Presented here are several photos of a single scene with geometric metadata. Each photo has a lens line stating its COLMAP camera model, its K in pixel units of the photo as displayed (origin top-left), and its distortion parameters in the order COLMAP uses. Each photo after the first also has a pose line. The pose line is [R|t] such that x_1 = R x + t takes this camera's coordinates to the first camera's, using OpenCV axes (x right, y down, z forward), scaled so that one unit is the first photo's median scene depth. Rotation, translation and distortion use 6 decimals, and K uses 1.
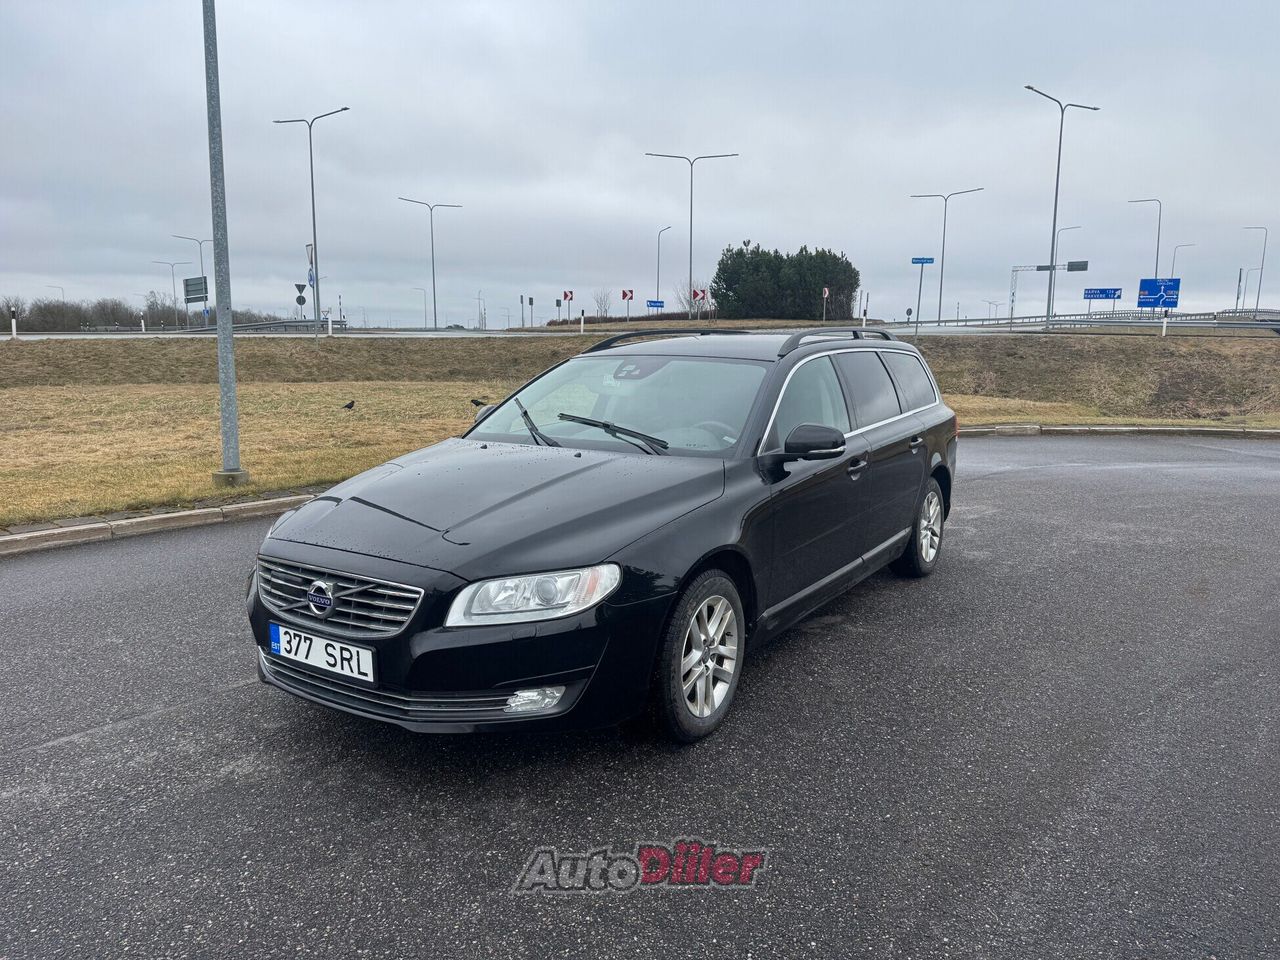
lens RADIAL K [[889.8, 0, 640.4], [0, 889.8, 485.2], [0, 0, 1]] dist [0.109584, -0.148571]
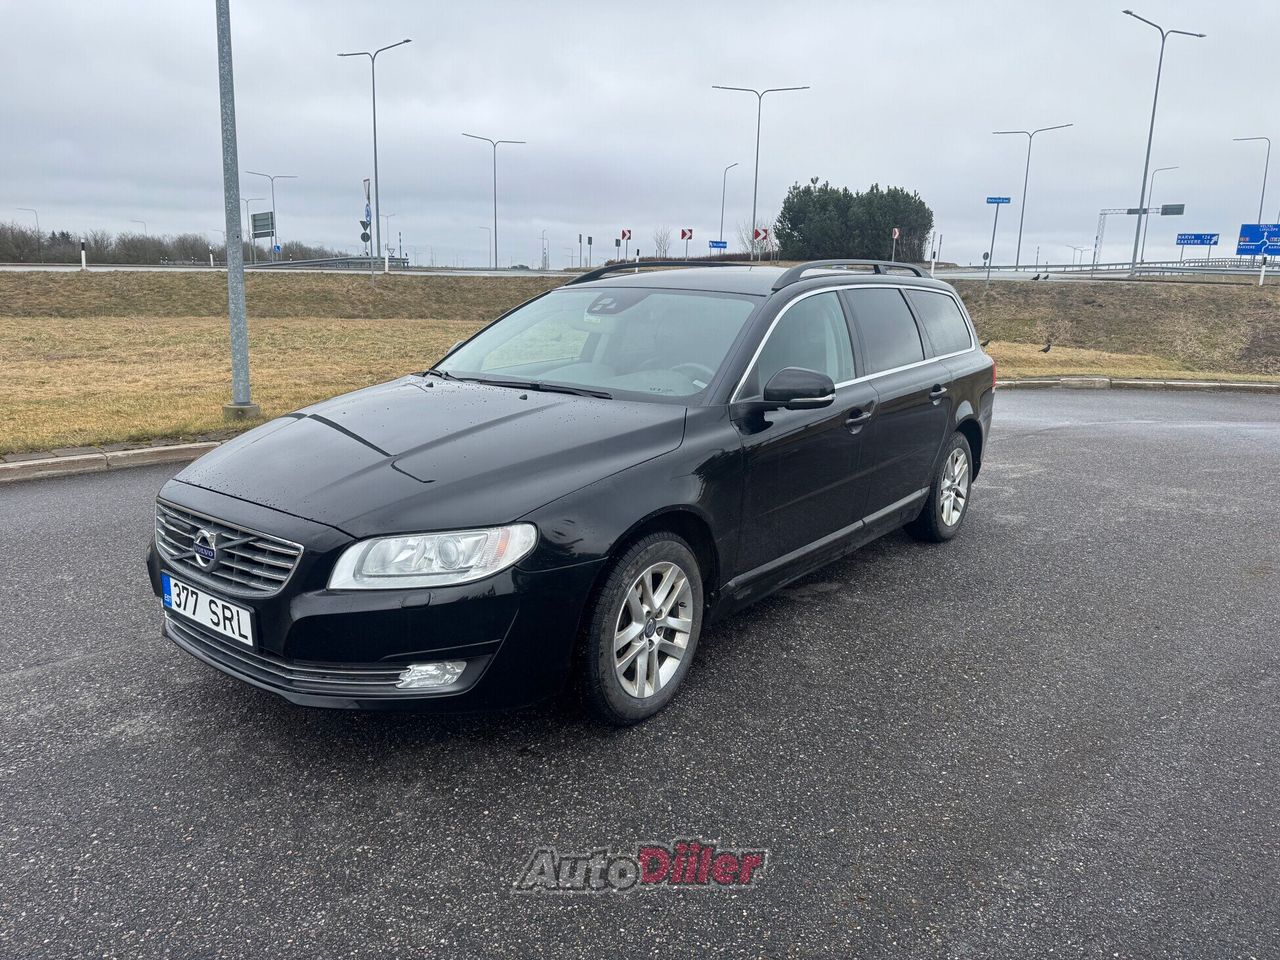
lens RADIAL K [[890.1, 0, 627.8], [0, 890.1, 480.3], [0, 0, 1]] dist [0.096406, -0.120280]
pose [[0.996285, 0.033039, -0.079525, 0.083834], [-0.028475, 0.997919, 0.057852, -0.004172], [0.081271, -0.055373, 0.995153, 0.094129]]
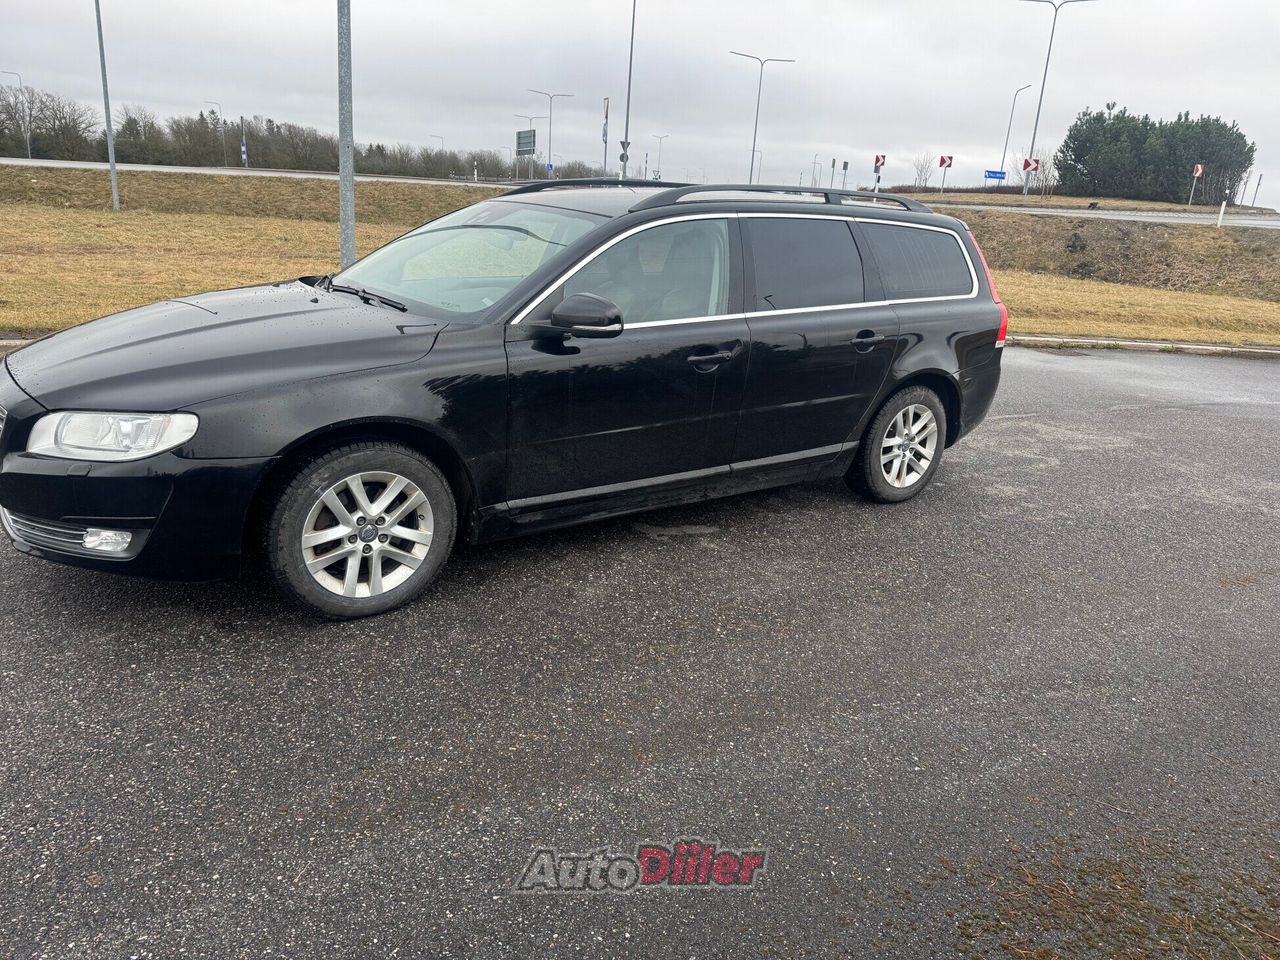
lens RADIAL K [[896.4, 0, 640.0], [0, 896.4, 480.0], [0, 0, 1]] dist [0.041733, -0.053375]
pose [[0.932688, 0.158384, -0.324050, 0.447122], [-0.113992, 0.981818, 0.151784, -0.024715], [0.342198, -0.104628, 0.933784, 0.175820]]
